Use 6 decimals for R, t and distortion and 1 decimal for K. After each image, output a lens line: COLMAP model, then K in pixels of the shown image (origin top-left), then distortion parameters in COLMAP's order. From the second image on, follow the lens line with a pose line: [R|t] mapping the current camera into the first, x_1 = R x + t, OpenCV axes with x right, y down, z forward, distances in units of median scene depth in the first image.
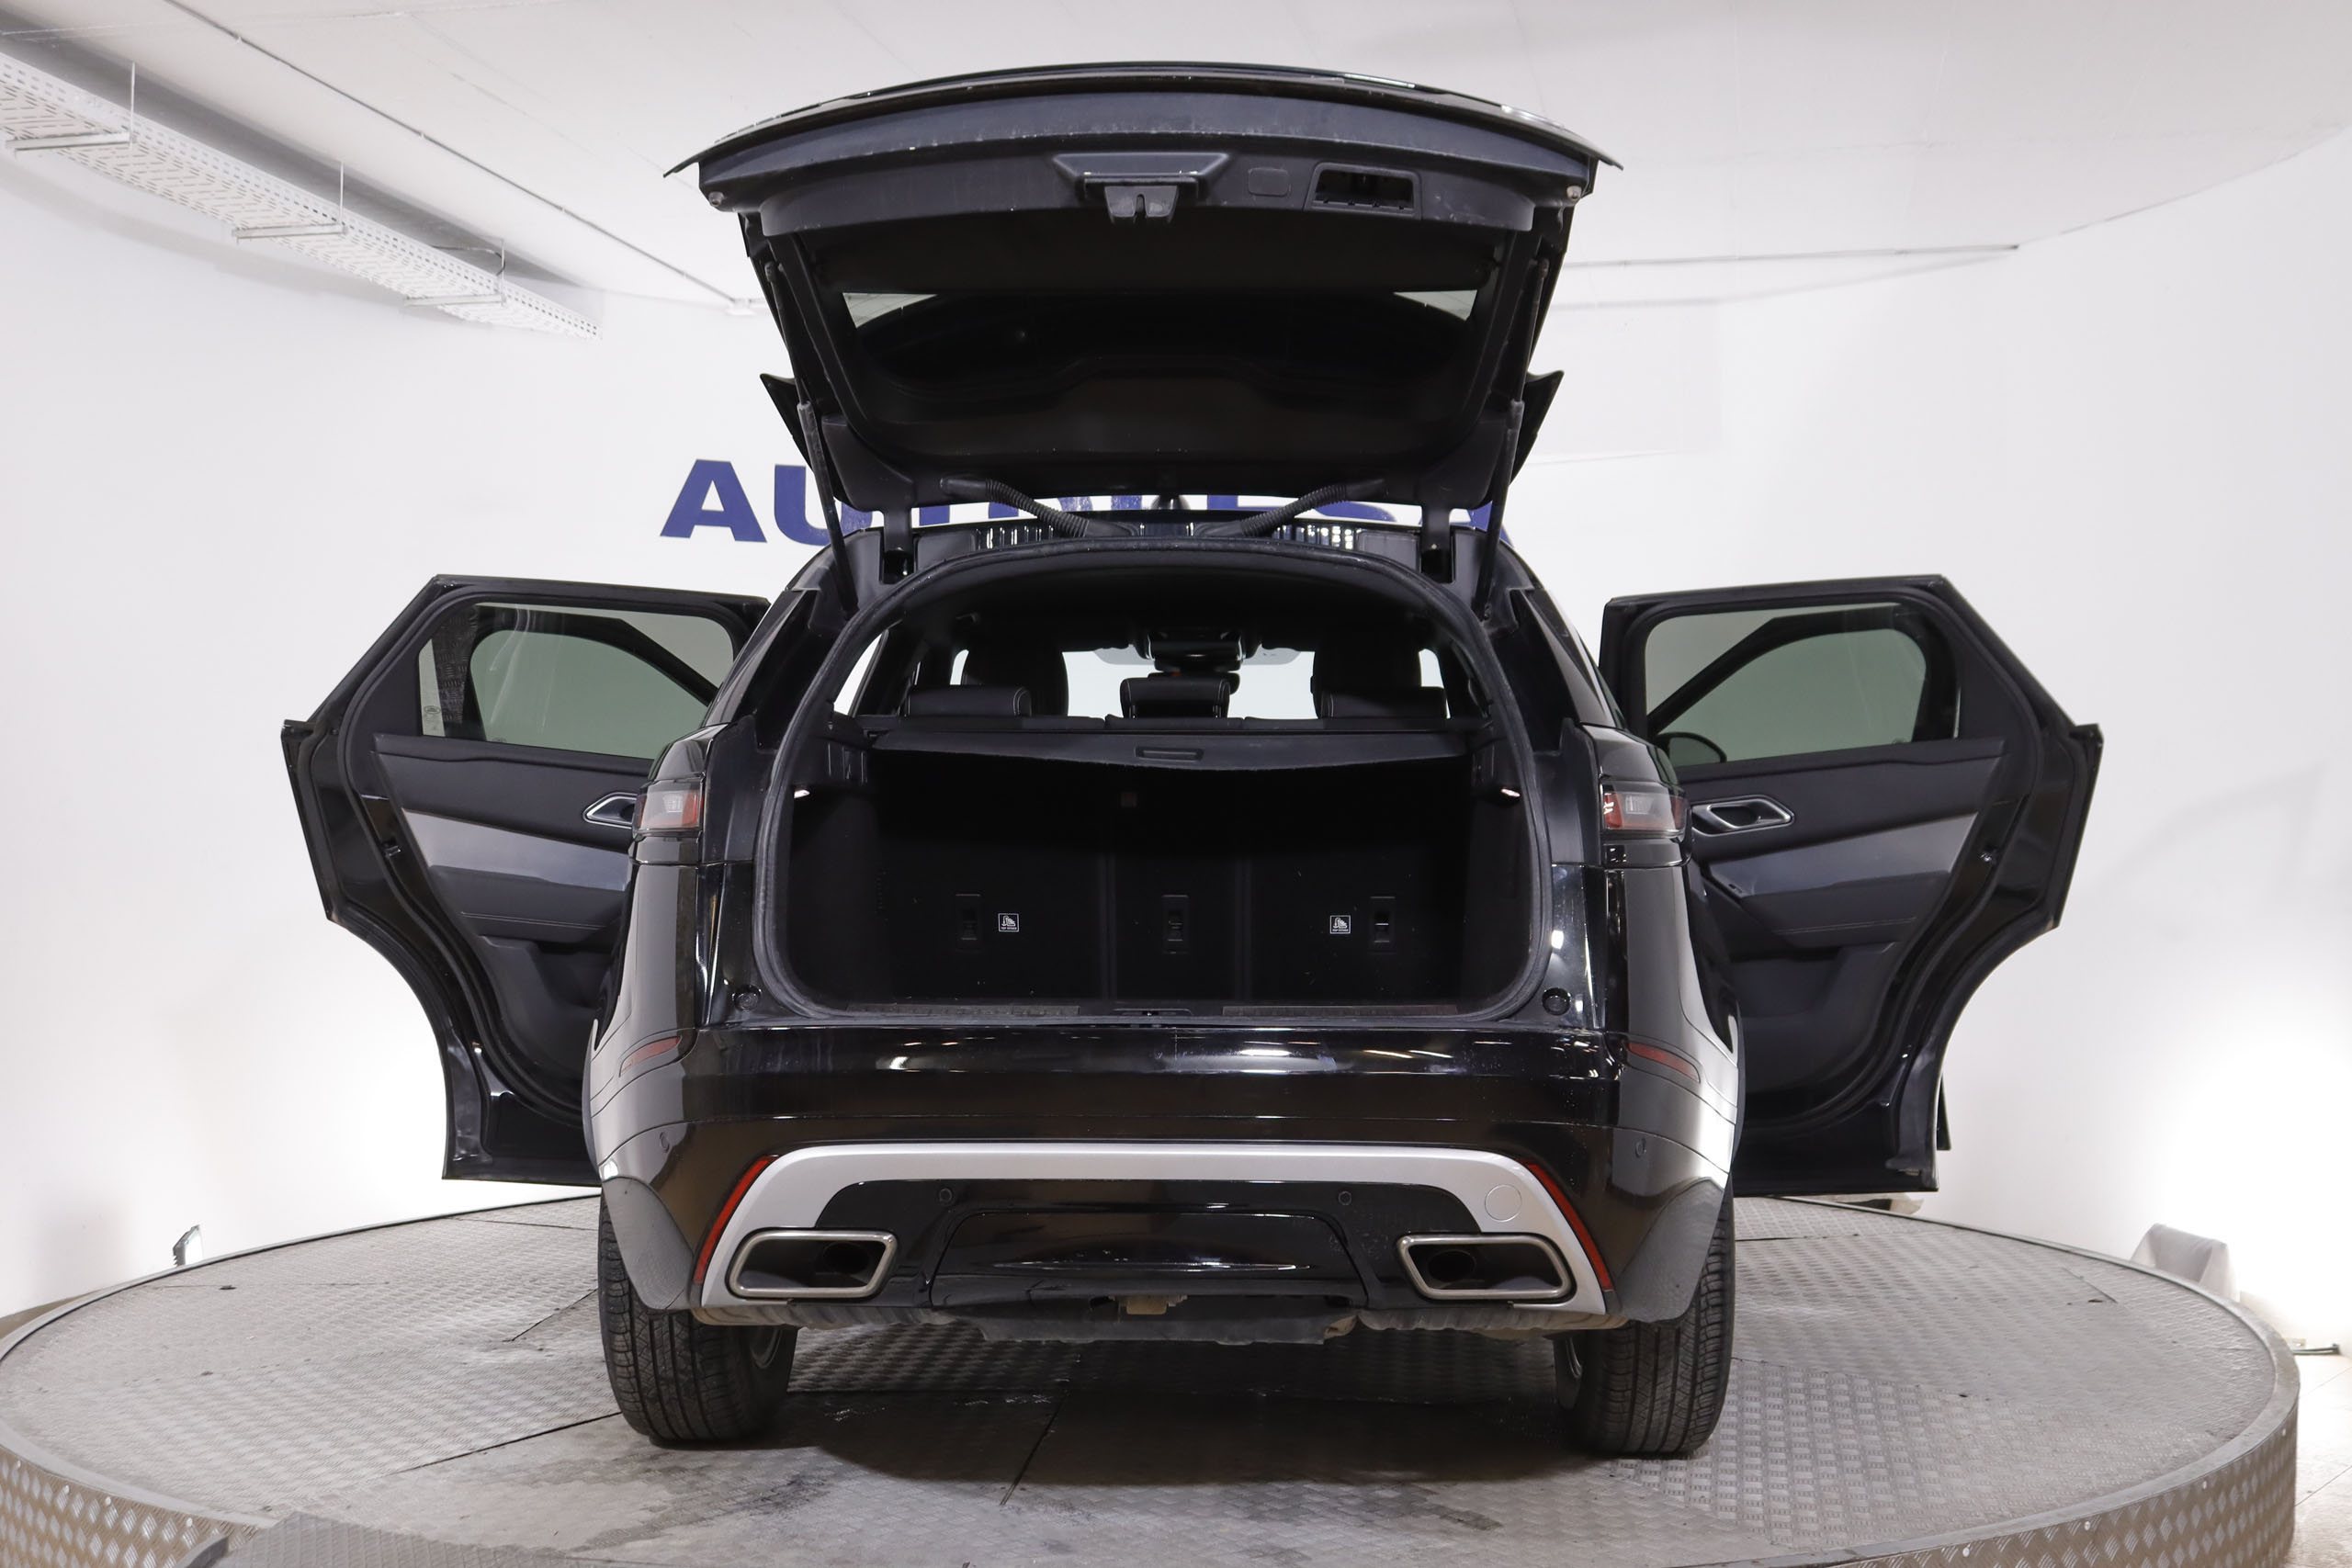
lens RADIAL K [[2644.5, 0, 1180.2], [0, 2644.5, 763.8], [0, 0, 1]] dist [-0.072011, 0.000000]
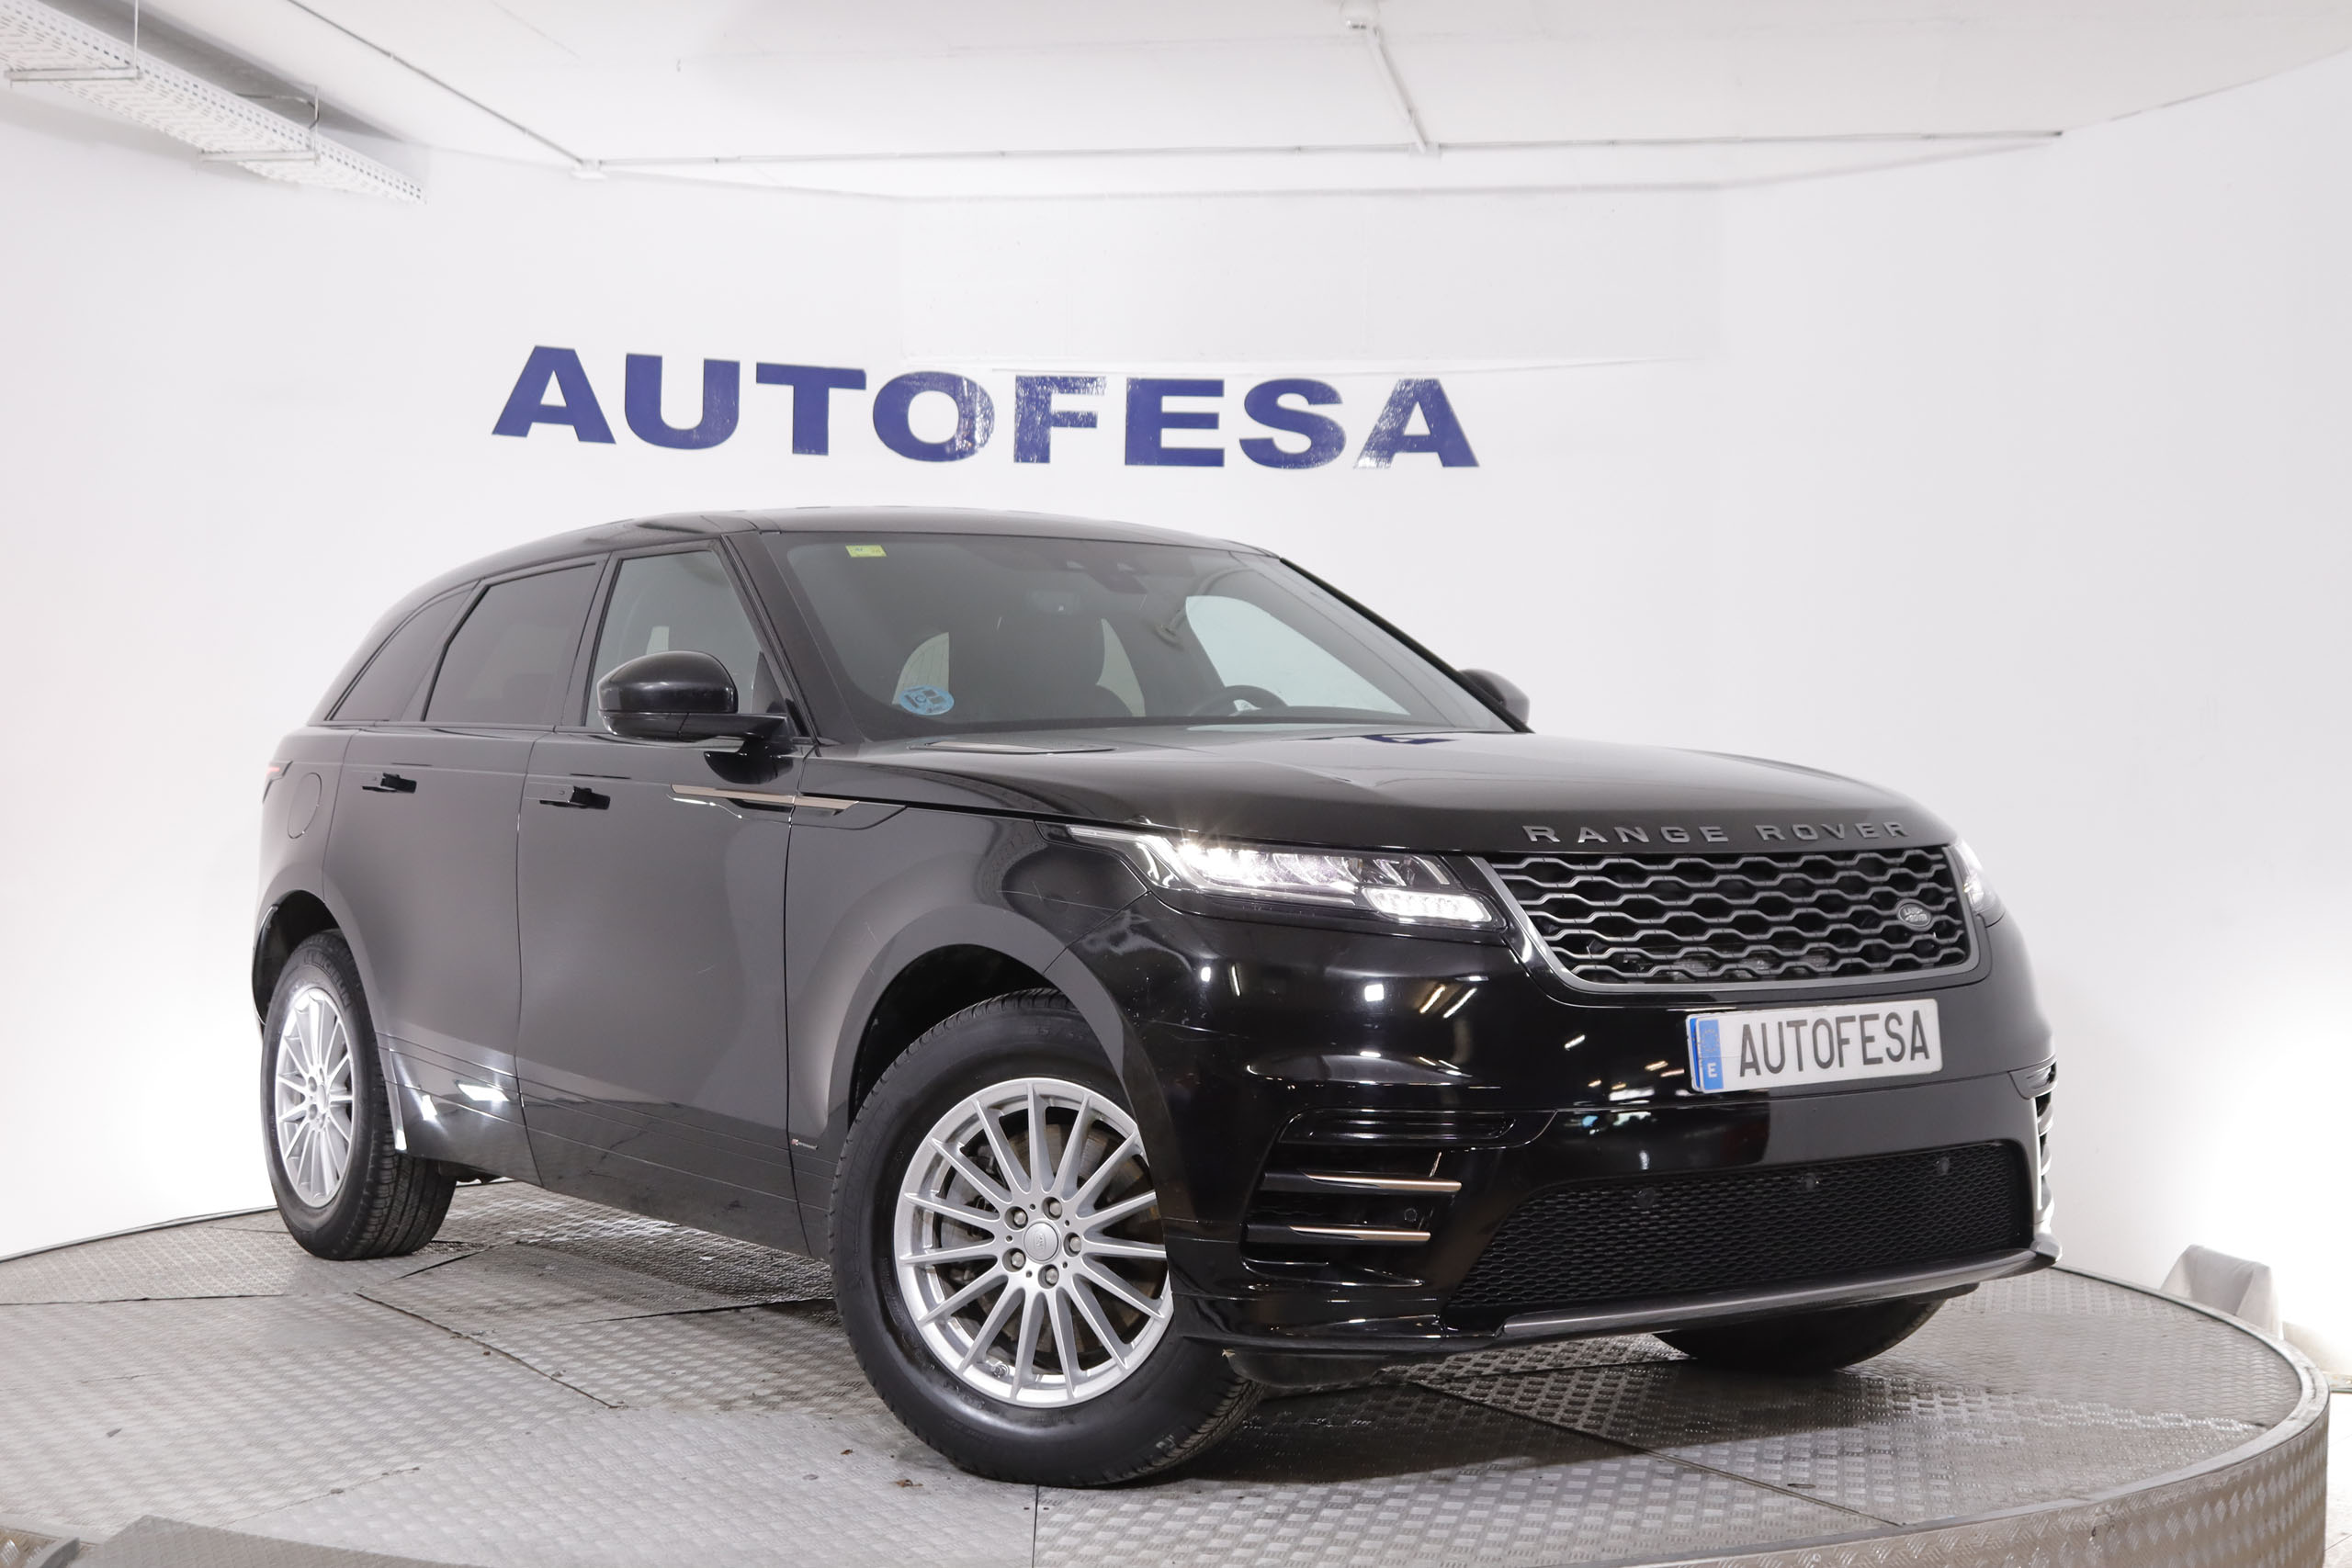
lens RADIAL K [[3188.2, 0, 1184.5], [0, 3188.2, 760.8], [0, 0, 1]] dist [-0.038523, 0.000000]
pose [[0.999208, 0.015067, 0.036817, -0.012388], [-0.015679, 0.999743, 0.016404, -0.000742], [-0.036560, -0.016968, 0.999187, -0.073003]]
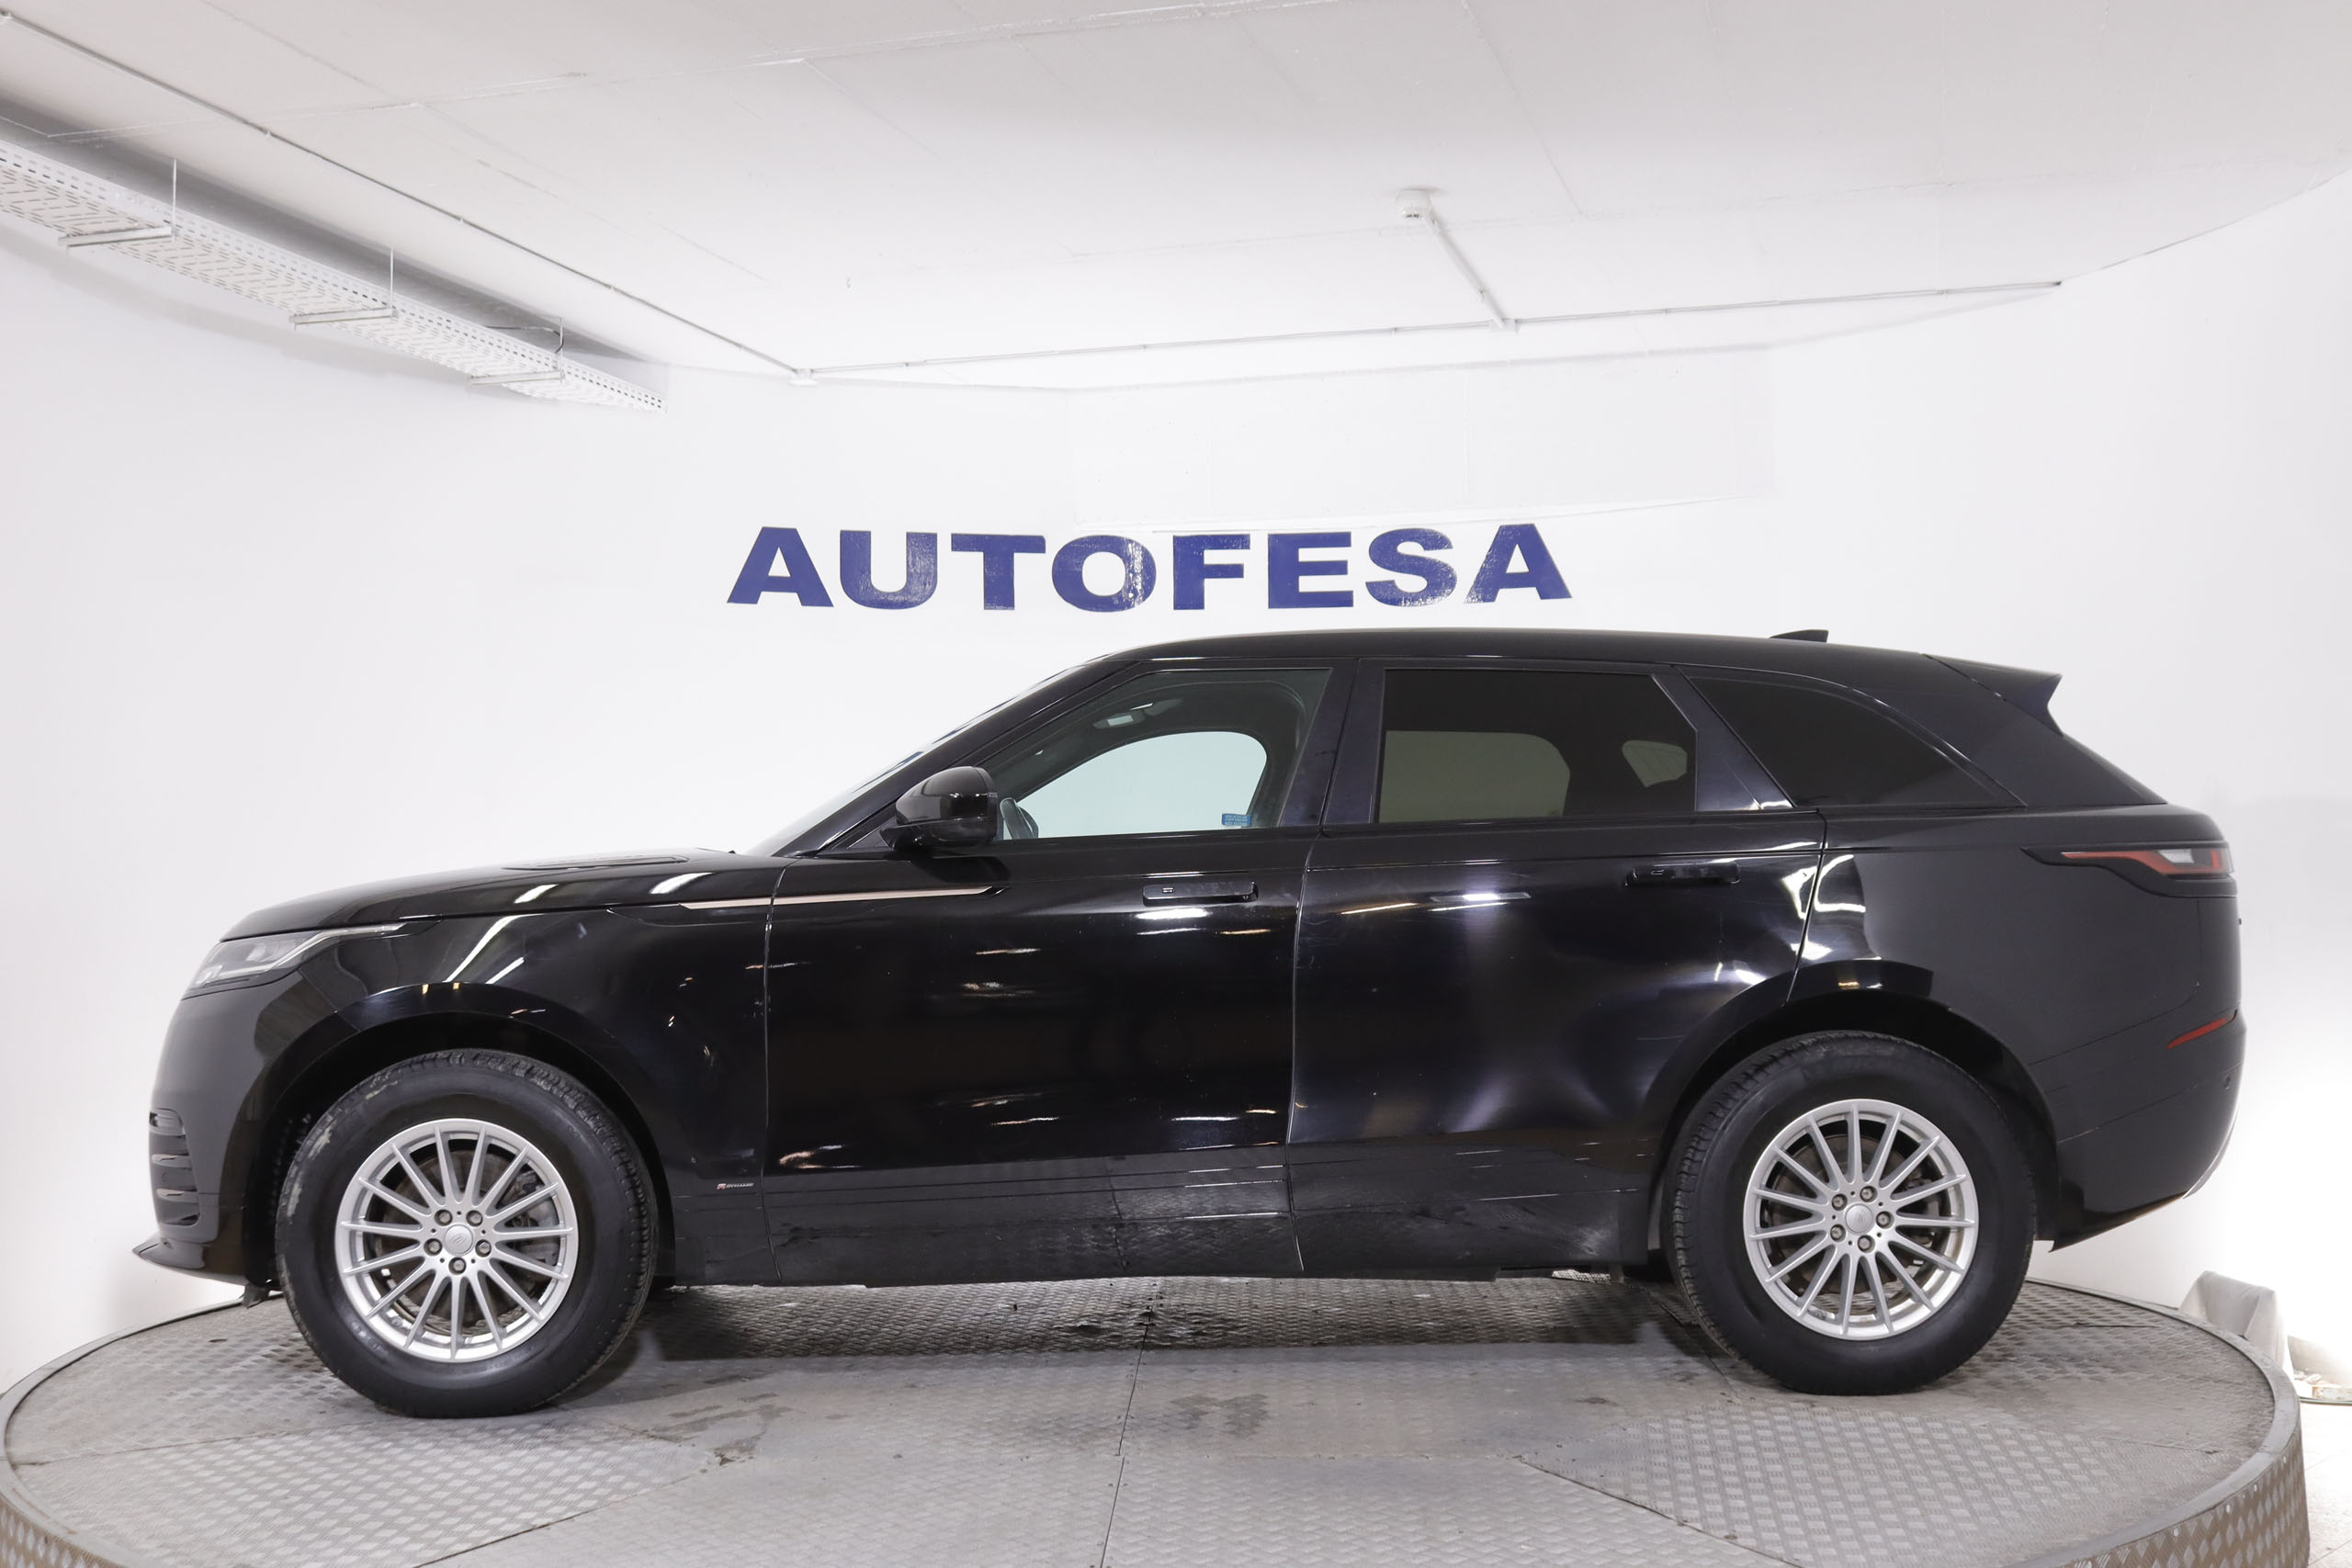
lens RADIAL K [[2626.2, 0, 1153.7], [0, 2626.2, 781.3], [0, 0, 1]] dist [-0.074645, 0.000000]
pose [[0.997353, -0.015696, -0.071002, 0.060210], [0.014718, 0.999790, -0.014275, -0.000213], [0.071212, 0.013193, 0.997374, -0.002015]]
